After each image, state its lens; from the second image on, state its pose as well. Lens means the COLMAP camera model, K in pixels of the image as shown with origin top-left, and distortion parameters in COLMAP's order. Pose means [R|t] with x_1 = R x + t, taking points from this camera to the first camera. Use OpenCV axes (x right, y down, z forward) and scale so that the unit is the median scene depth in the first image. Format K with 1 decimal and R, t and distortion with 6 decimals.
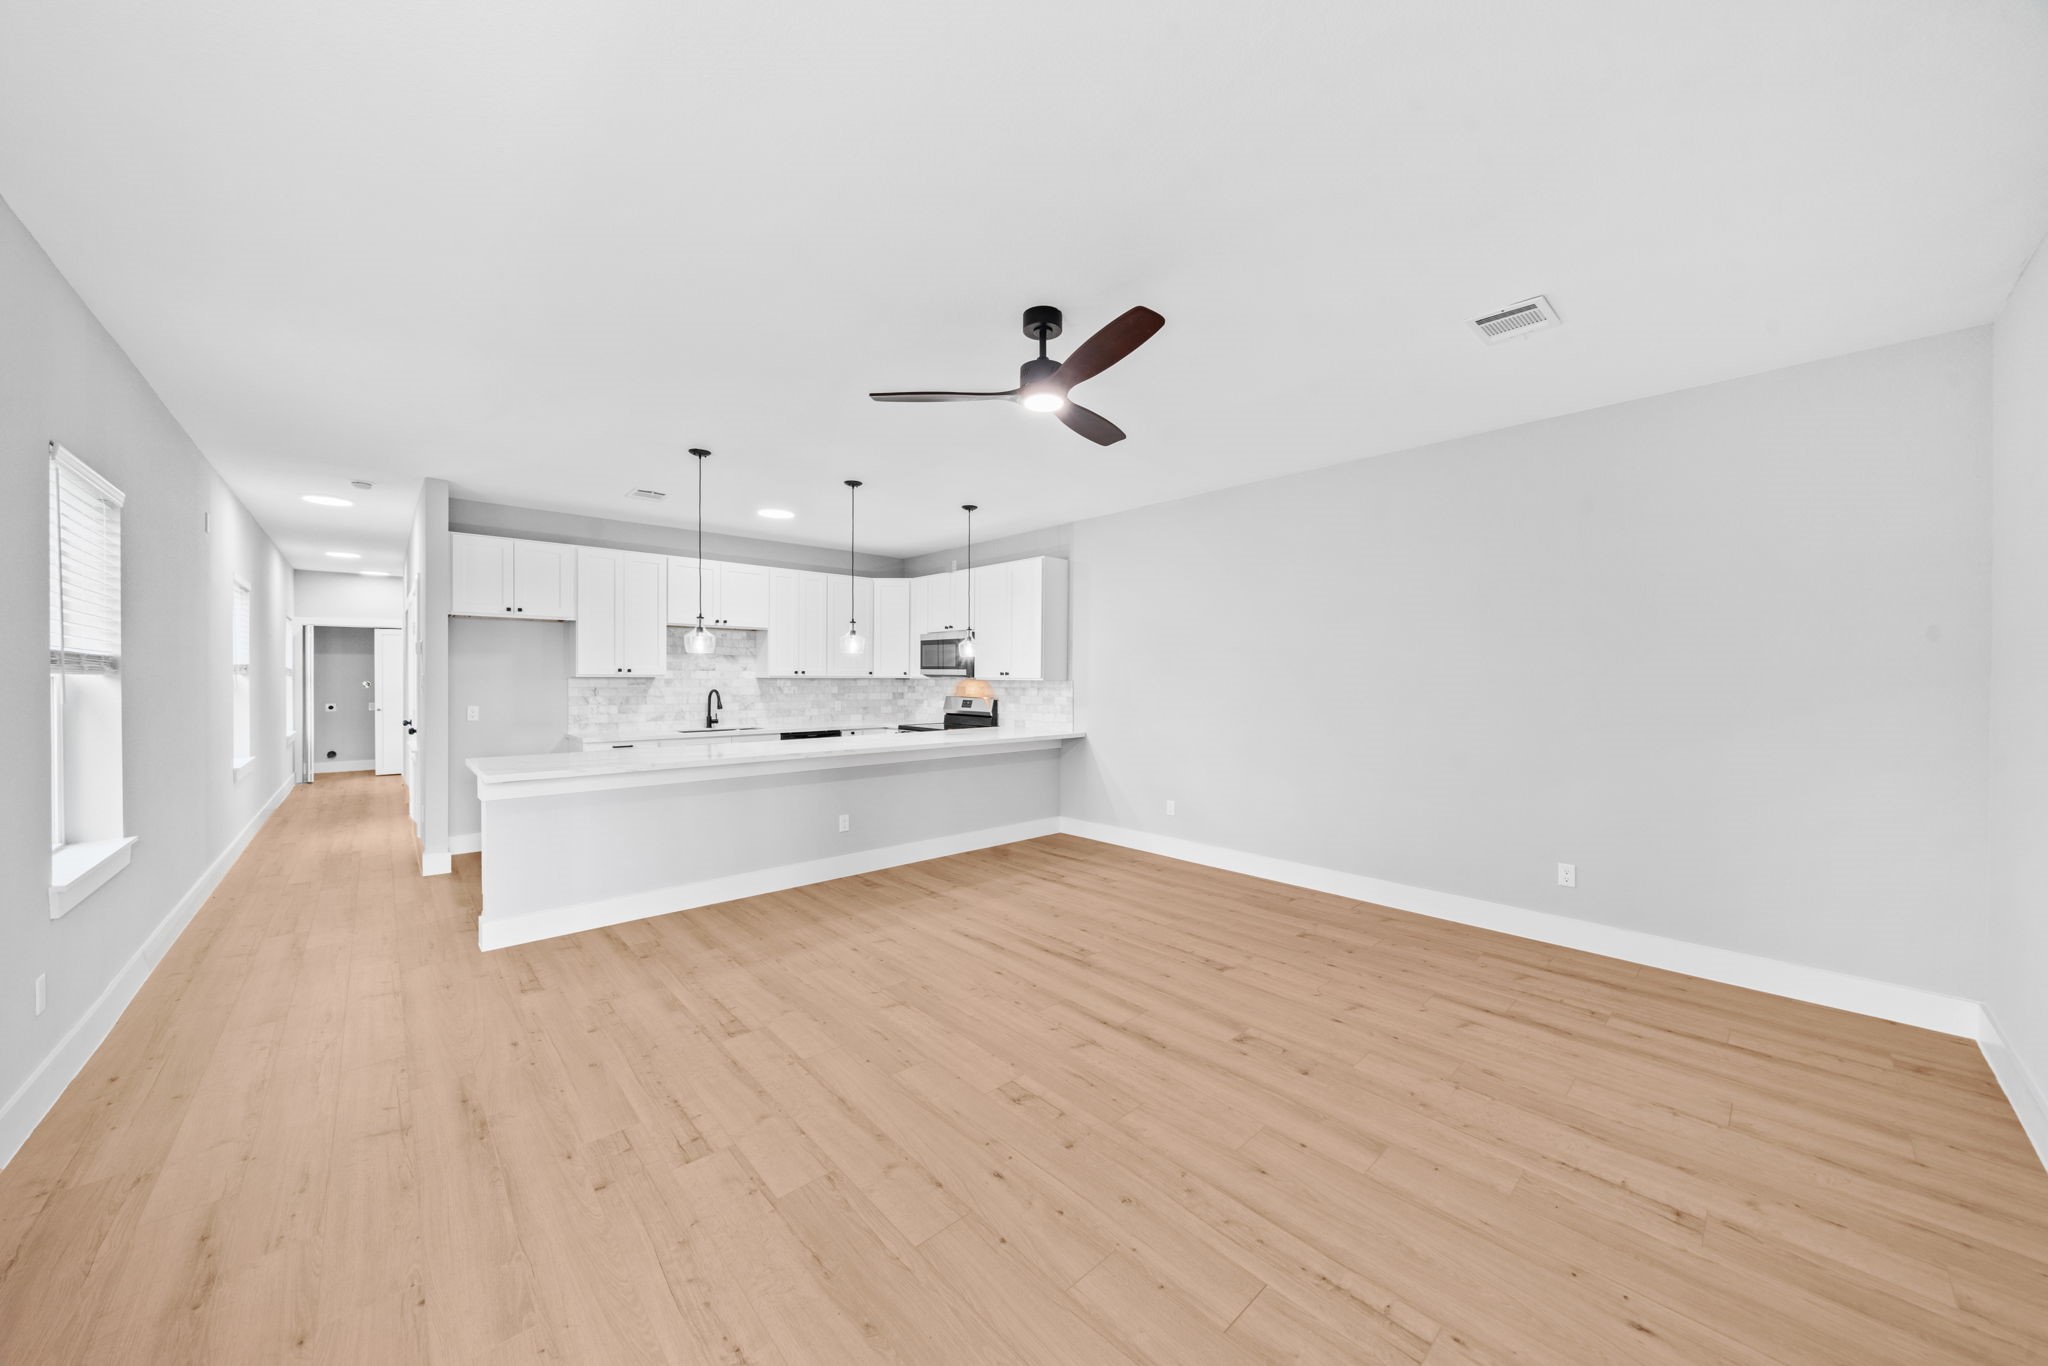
lens RADIAL K [[703.8, 0, 1006.0], [0, 703.8, 682.4], [0, 0, 1]] dist [-0.011430, 0.001465]
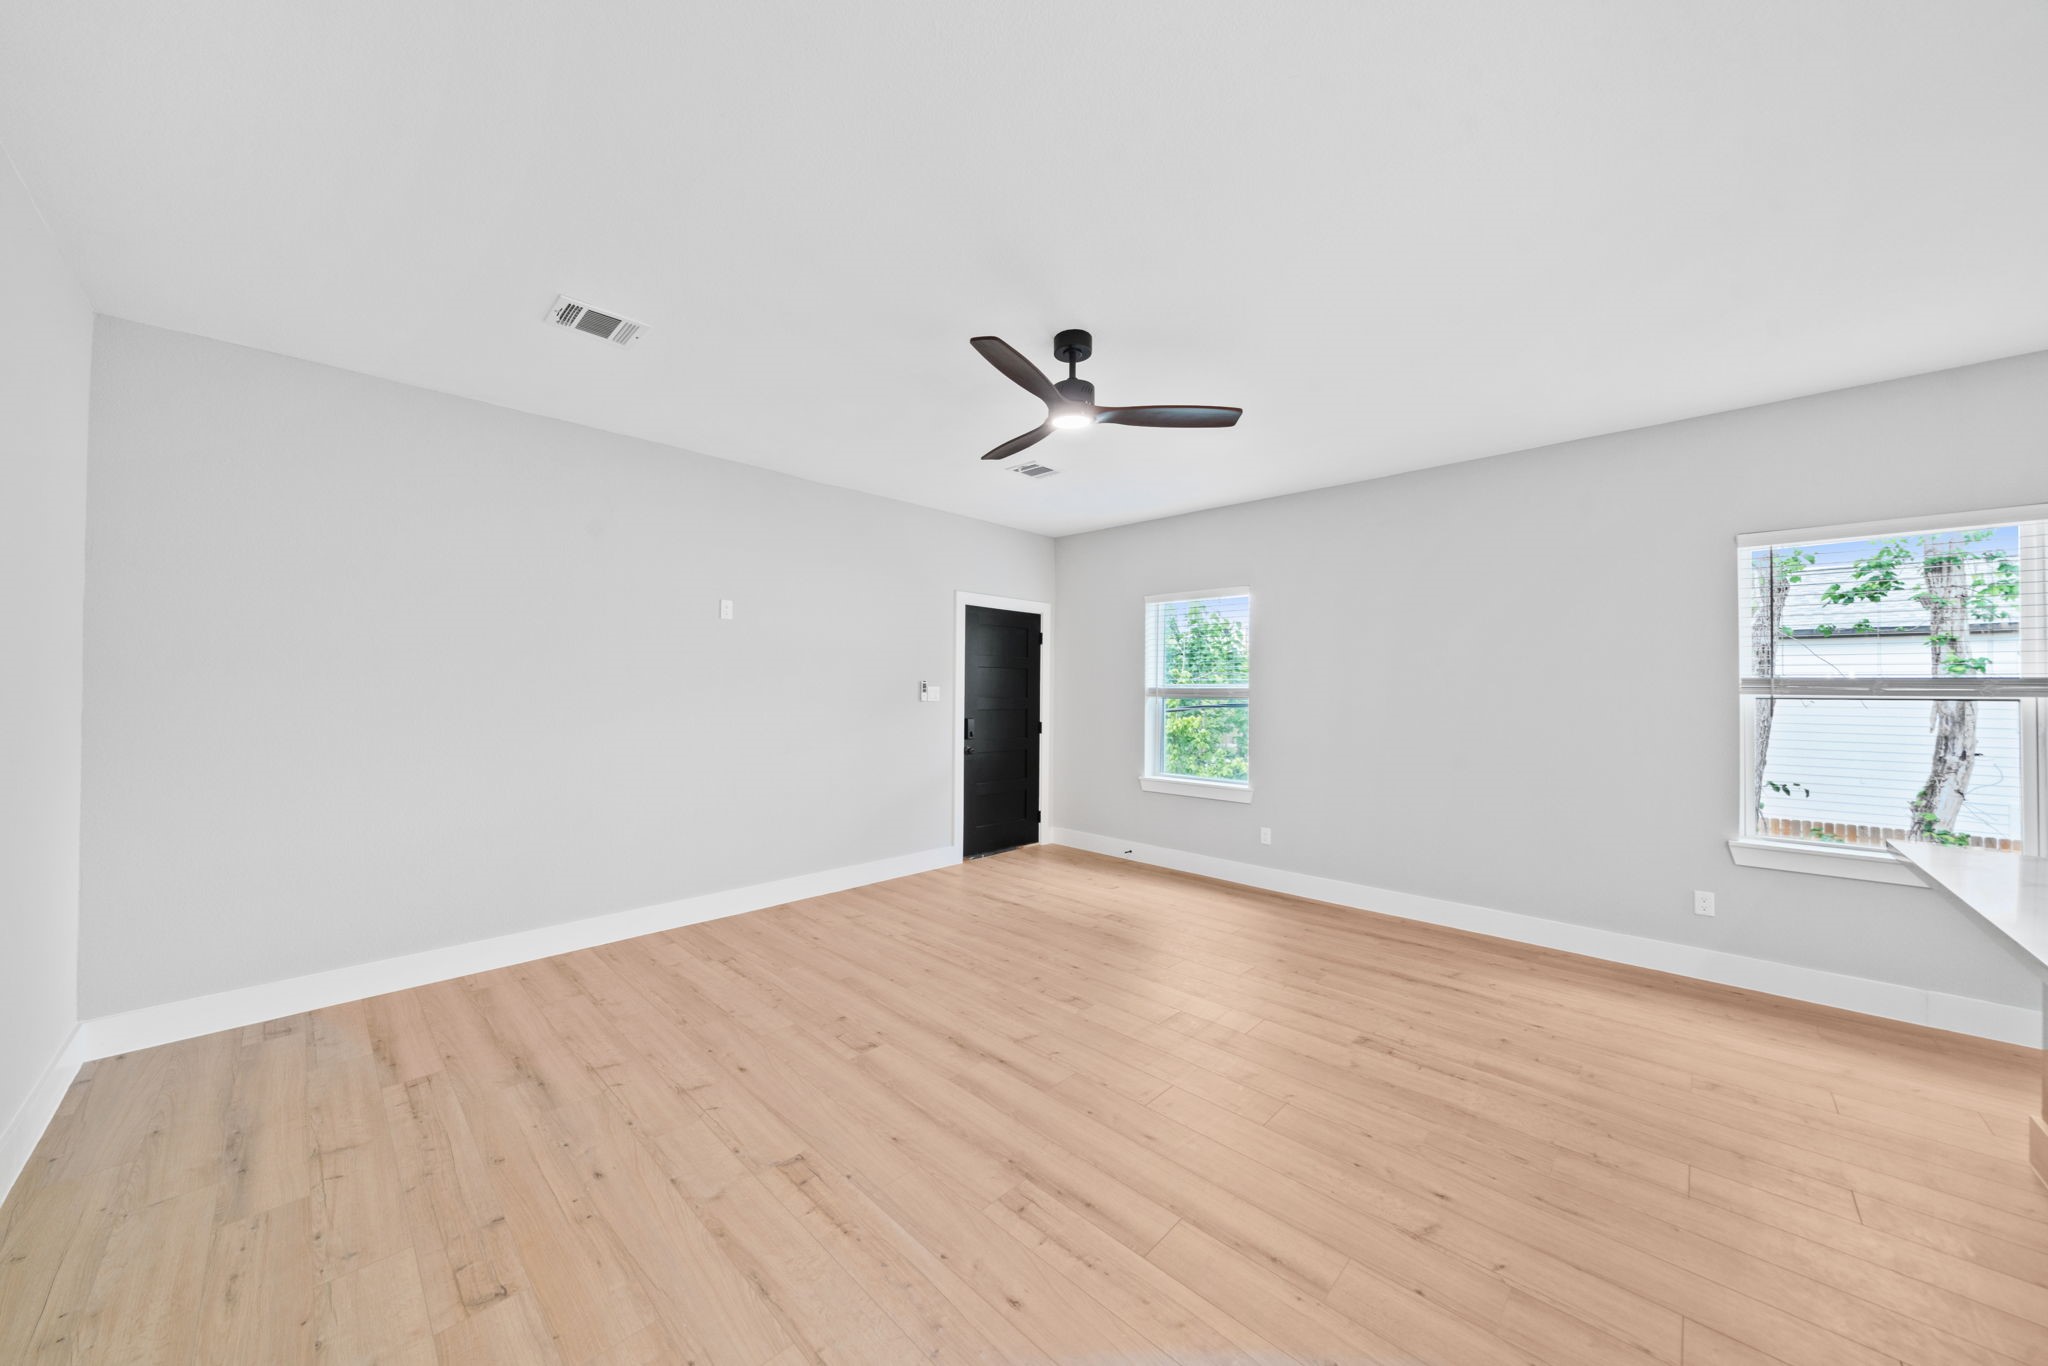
lens RADIAL K [[703.8, 0, 1011.5], [0, 703.8, 687.3], [0, 0, 1]] dist [-0.011430, 0.001465]
pose [[-0.997447, -0.011278, -0.070510, 0.097927], [-0.011284, 0.999936, -0.000304, -0.004366], [0.070509, 0.000492, -0.997511, 0.945928]]
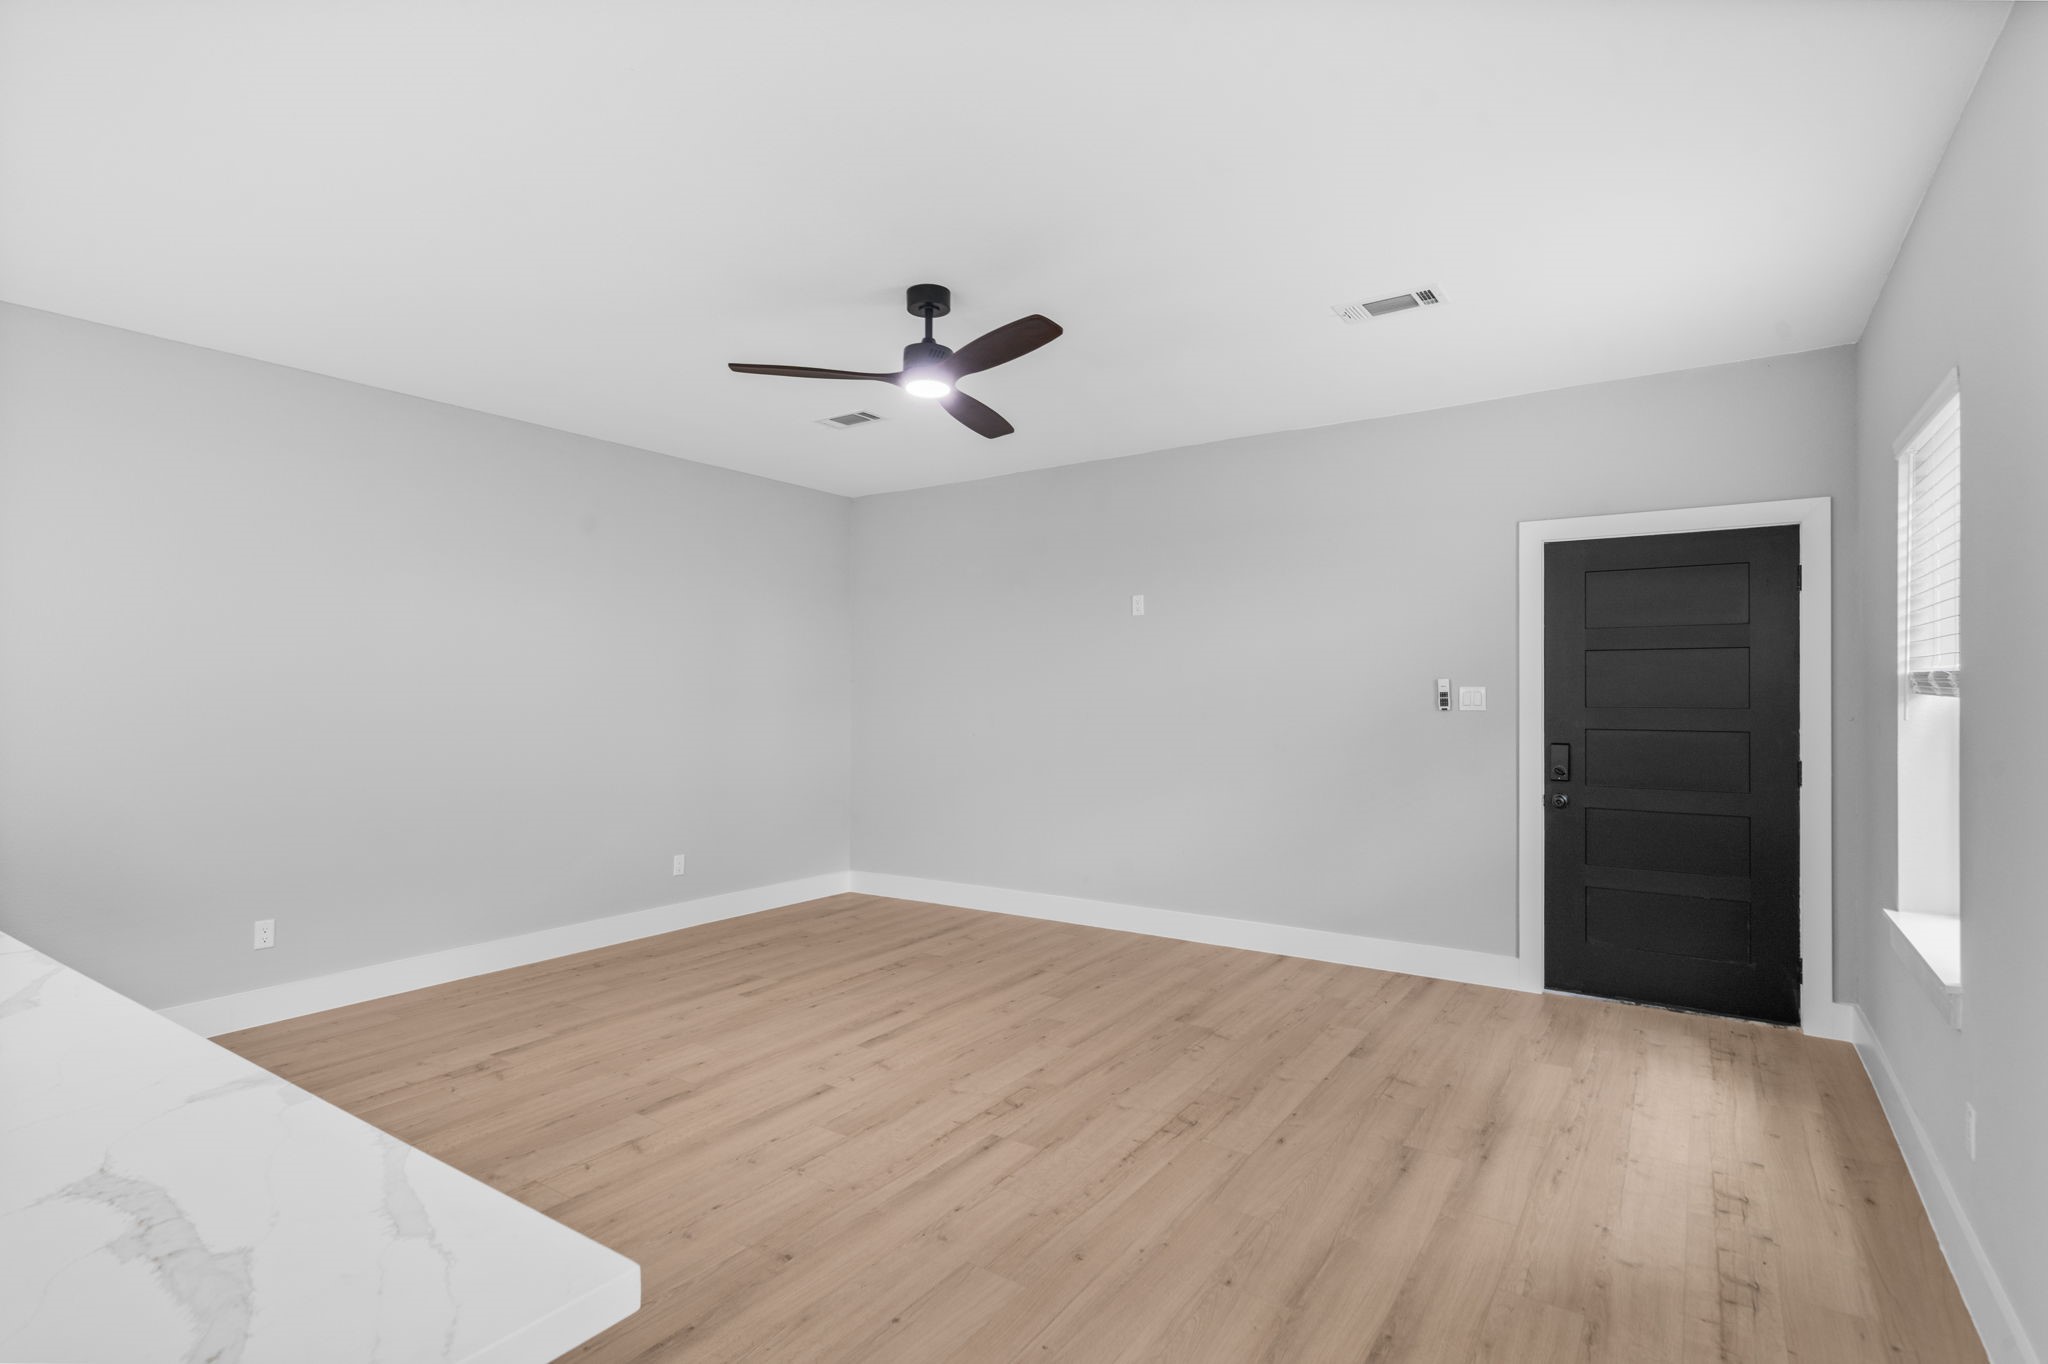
lens RADIAL K [[1005.1, 0, 1014.9], [0, 1005.1, 696.3], [0, 0, 1]] dist [0.008648, 0.003519]
pose [[-0.233308, -0.004856, 0.972391, -0.584577], [0.003085, 0.999979, 0.005734, -0.002901], [-0.972398, 0.004337, -0.233288, 0.560310]]
